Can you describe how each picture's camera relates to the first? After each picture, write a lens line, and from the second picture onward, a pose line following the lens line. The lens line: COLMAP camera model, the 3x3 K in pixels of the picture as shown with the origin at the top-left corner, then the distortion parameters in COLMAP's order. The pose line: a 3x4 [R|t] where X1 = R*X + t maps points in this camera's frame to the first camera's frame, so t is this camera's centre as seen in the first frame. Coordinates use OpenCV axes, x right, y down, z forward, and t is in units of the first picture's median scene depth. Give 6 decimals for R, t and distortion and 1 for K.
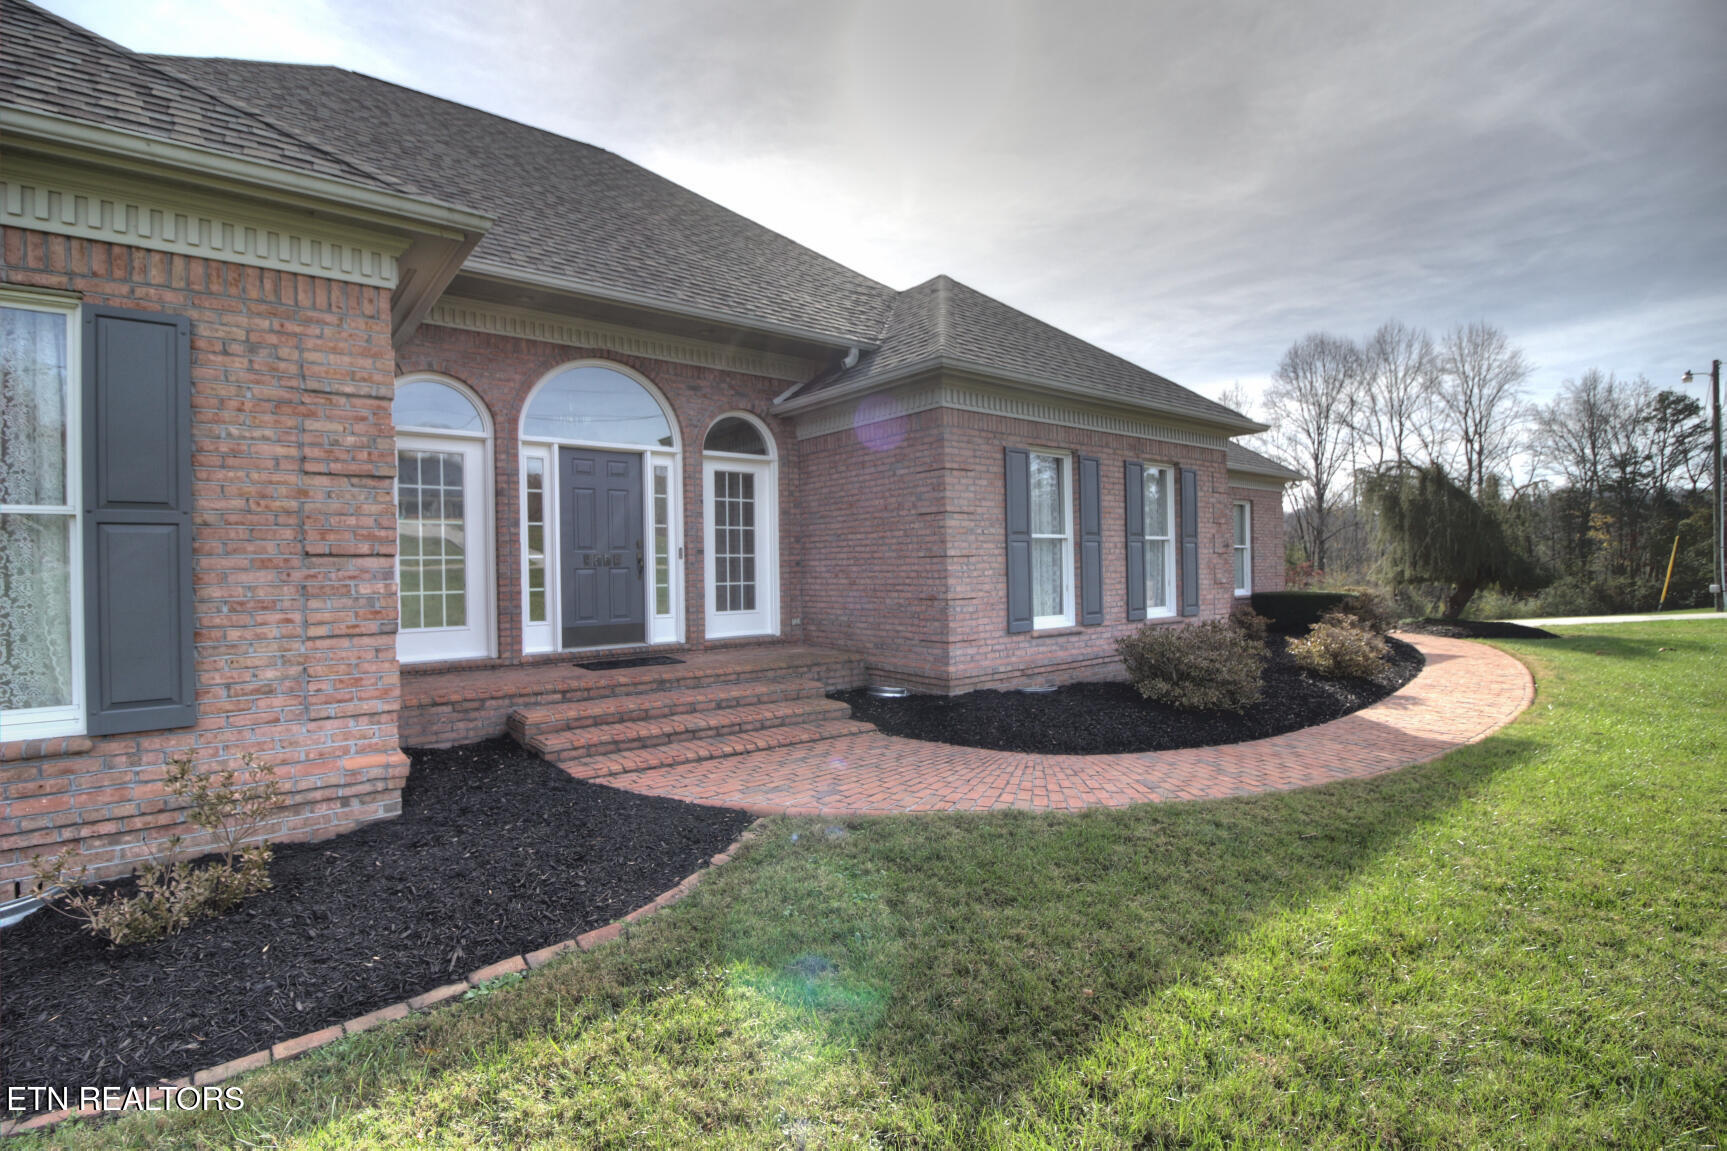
lens RADIAL K [[791.1, 0, 883.0], [0, 791.1, 578.7], [0, 0, 1]] dist [-0.024561, -0.001083]
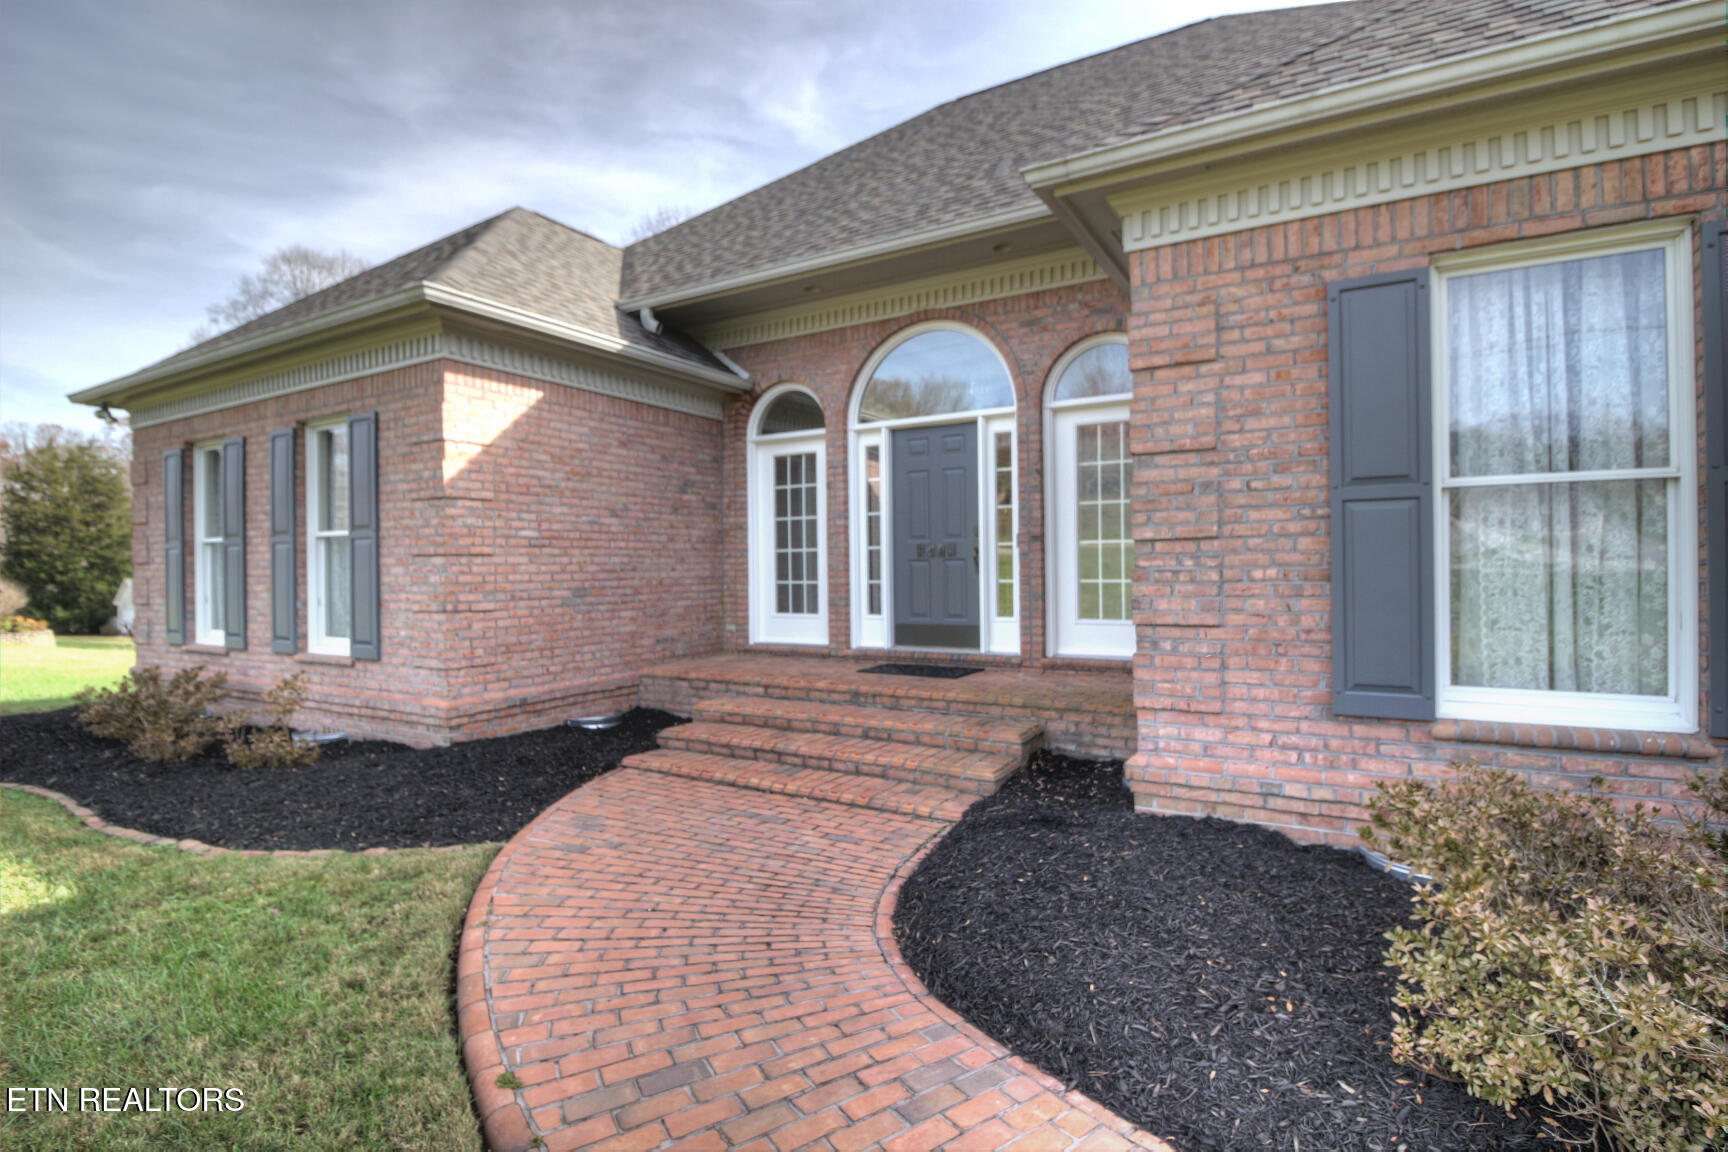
lens RADIAL K [[848.9, 0, 864.0], [0, 848.9, 576.0], [0, 0, 1]] dist [-0.002649, -0.000307]
pose [[0.334478, 0.021872, -0.942150, 0.511769], [-0.005854, 0.999760, 0.021131, -0.014937], [0.942385, -0.001552, 0.334526, 0.607061]]
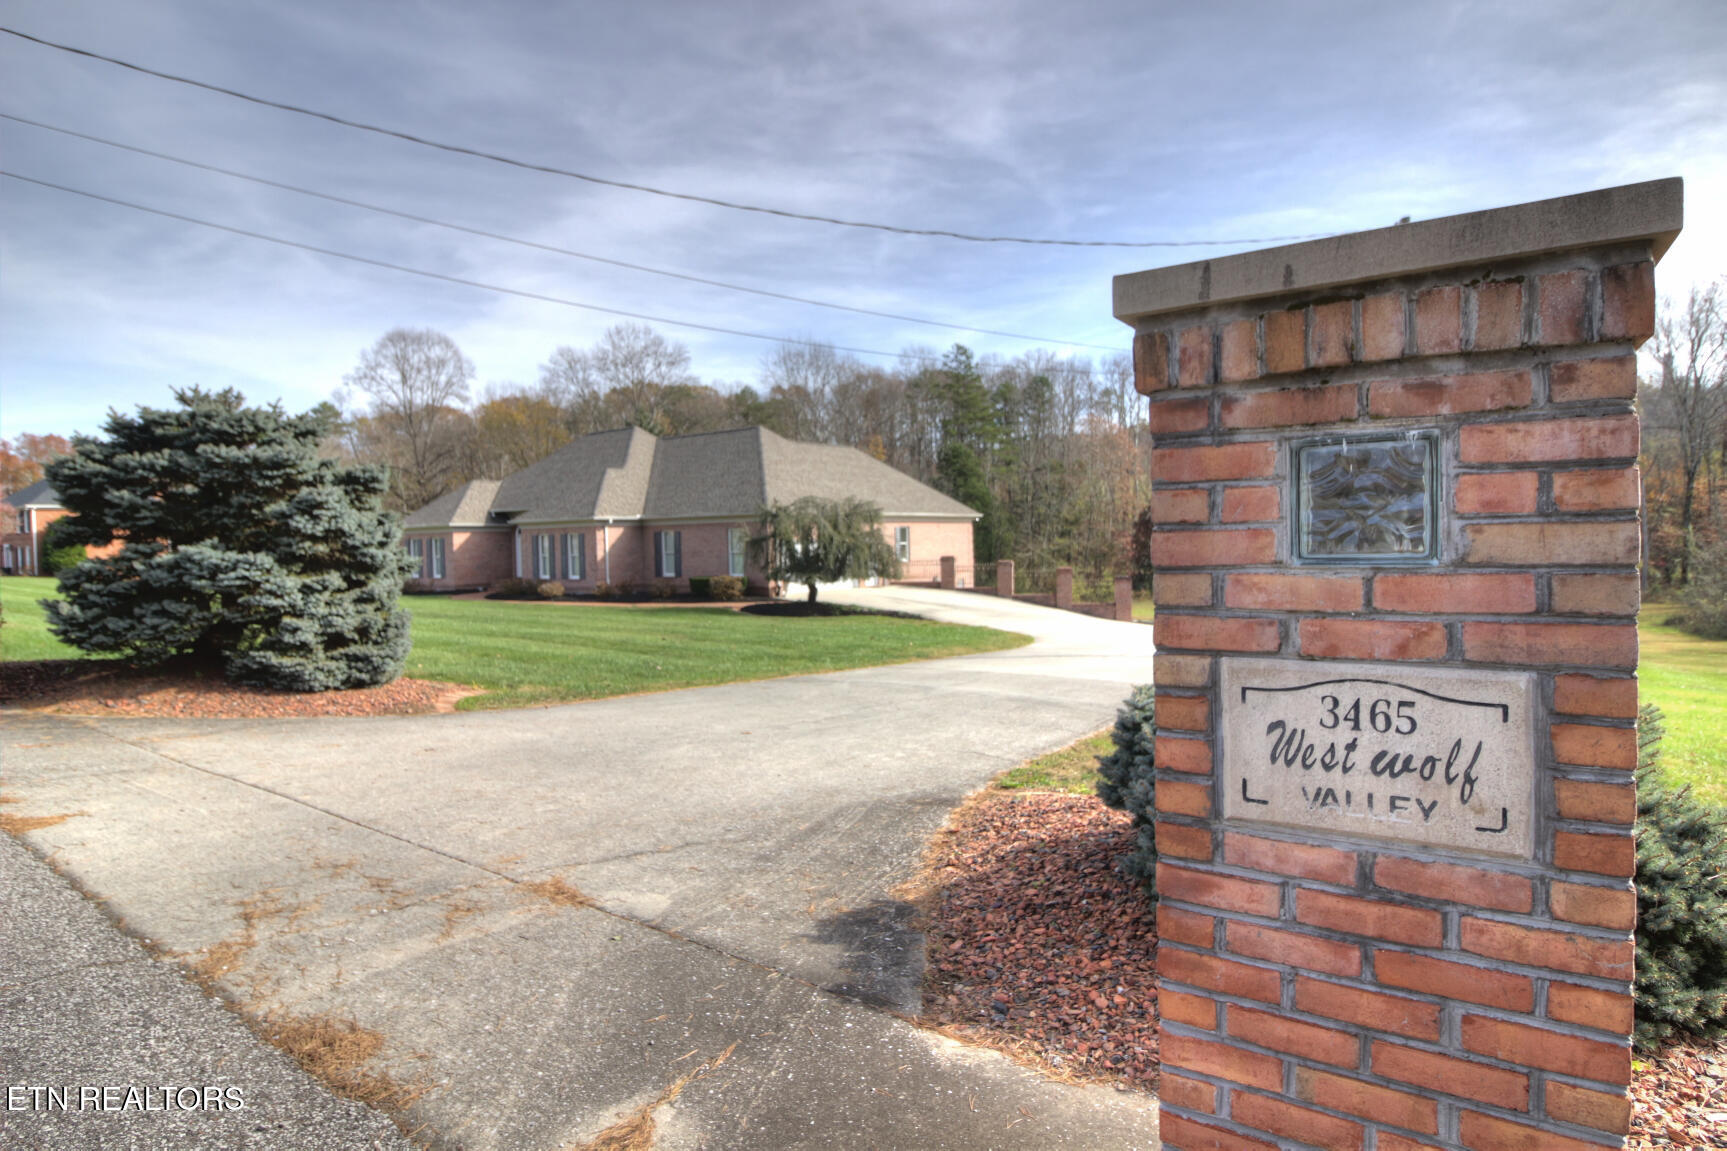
lens RADIAL K [[905.4, 0, 863.5], [0, 905.4, 575.5], [0, 0, 1]] dist [0.016418, -0.000048]
pose [[0.233068, 0.050199, -0.971164, 5.413928], [0.005485, 0.998583, 0.052932, -0.200286], [0.972445, -0.017664, 0.232463, 1.602719]]
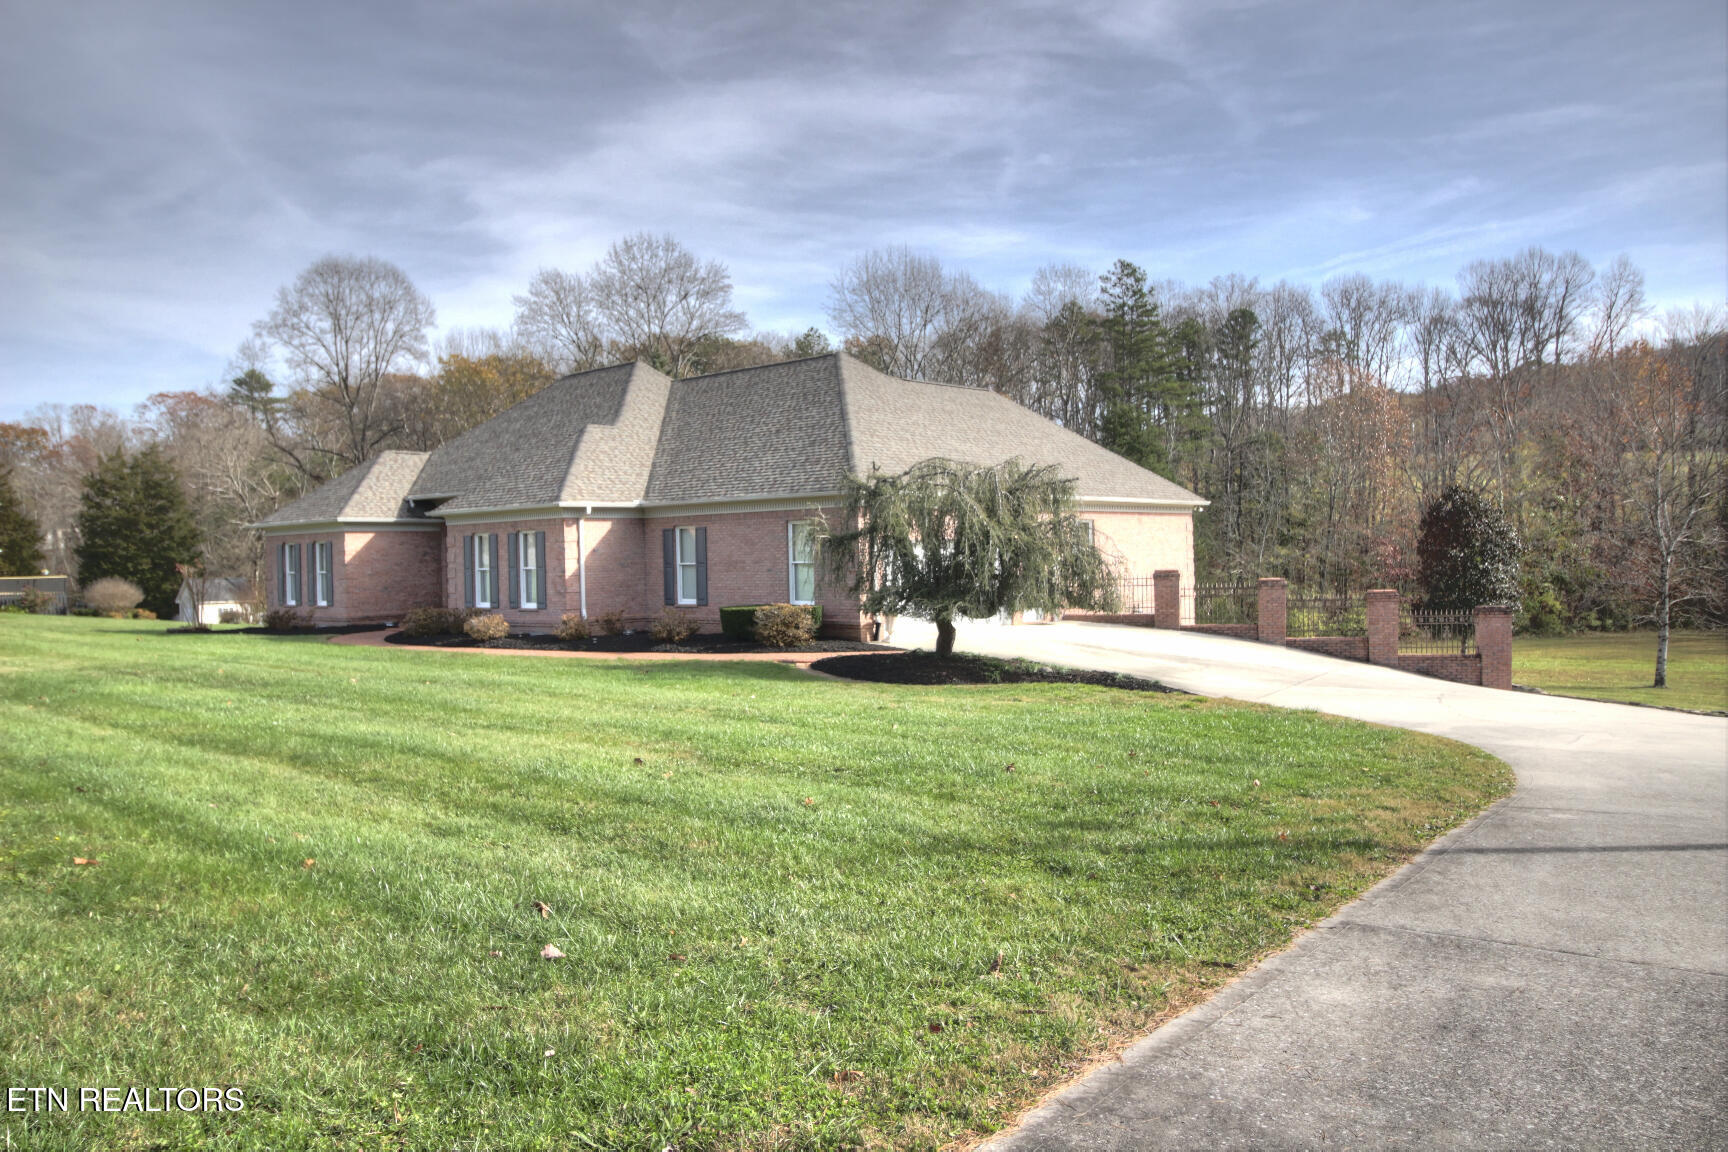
lens RADIAL K [[1218.2, 0, 864.0], [0, 1218.2, 576.0], [0, 0, 1]] dist [0.029722, 0.001576]
pose [[0.152622, 0.029074, -0.987857, 4.334396], [0.007482, 0.999505, 0.030573, -0.147857], [0.988256, -0.012058, 0.152329, 1.683606]]
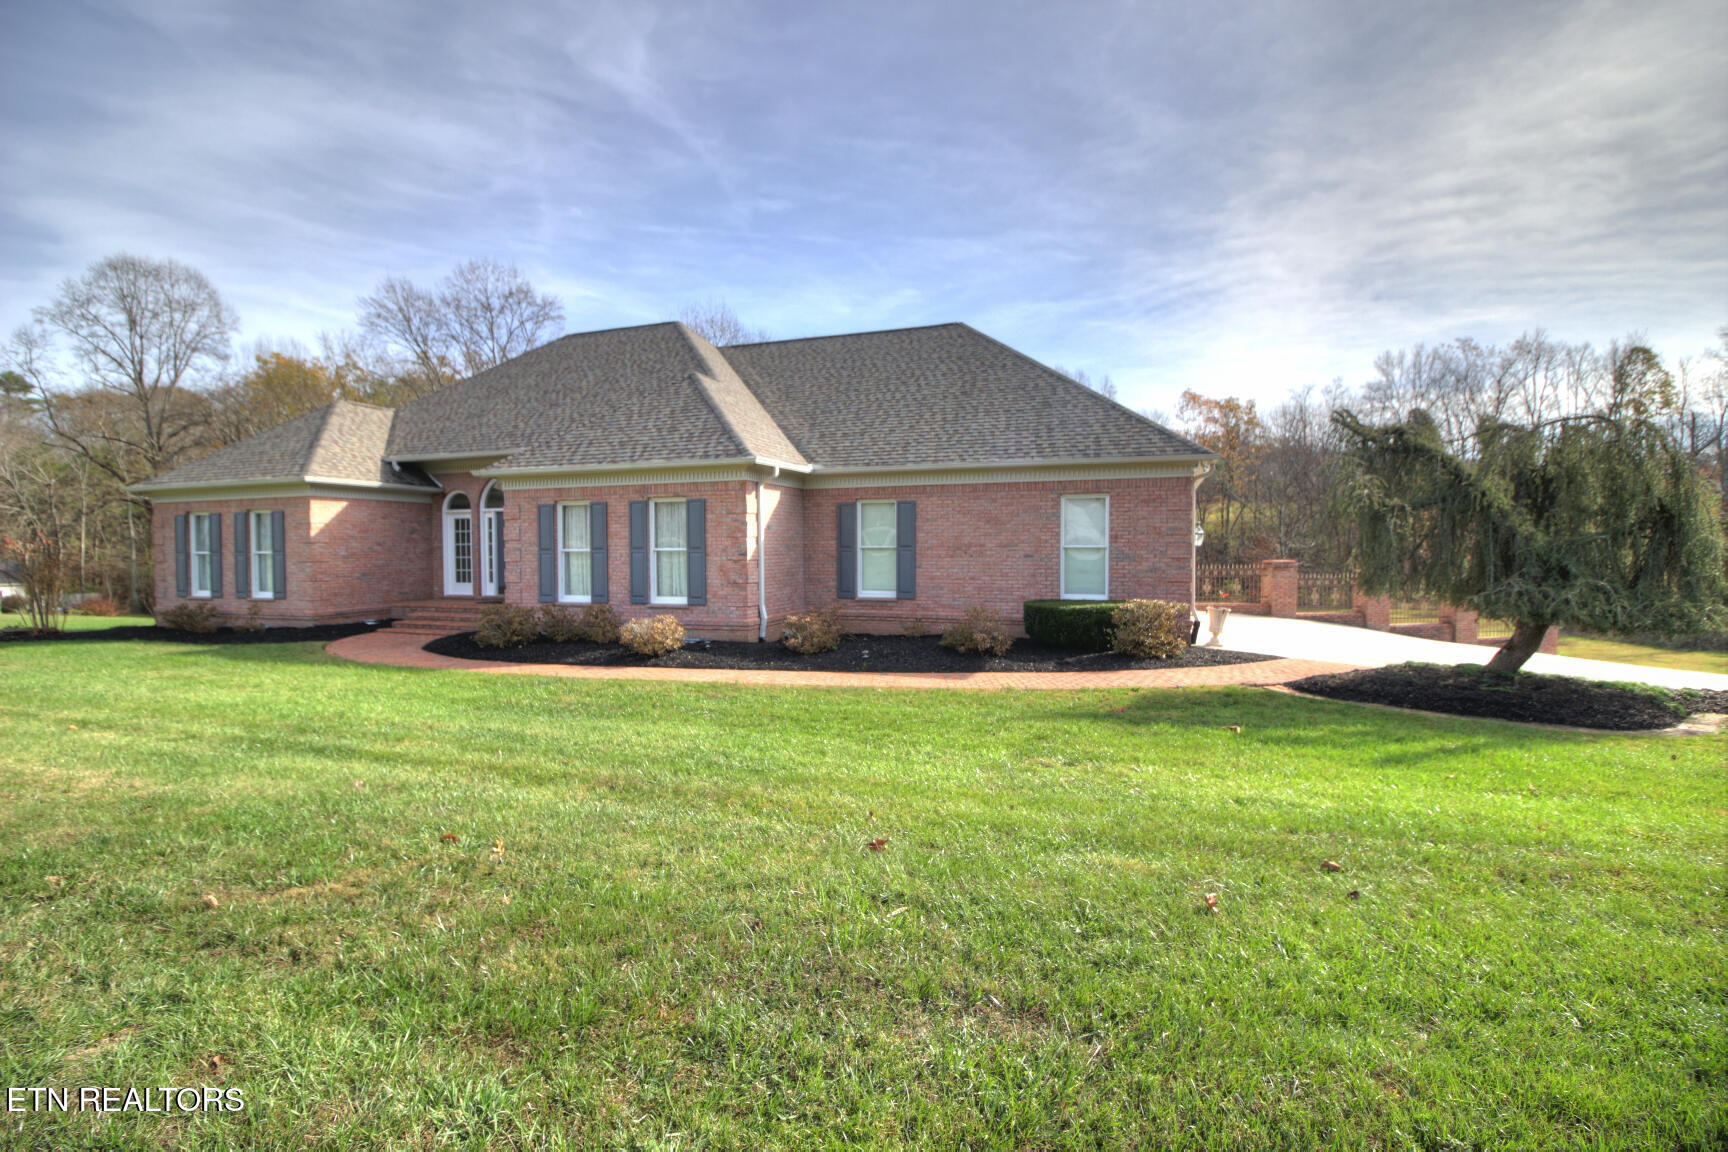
lens RADIAL K [[791.6, 0, 883.5], [0, 791.6, 579.2], [0, 0, 1]] dist [-0.024561, -0.001083]
pose [[0.524615, 0.046264, -0.850082, 2.220799], [-0.013902, 0.998855, 0.045781, -0.085358], [0.851226, -0.012200, 0.524657, 0.711422]]
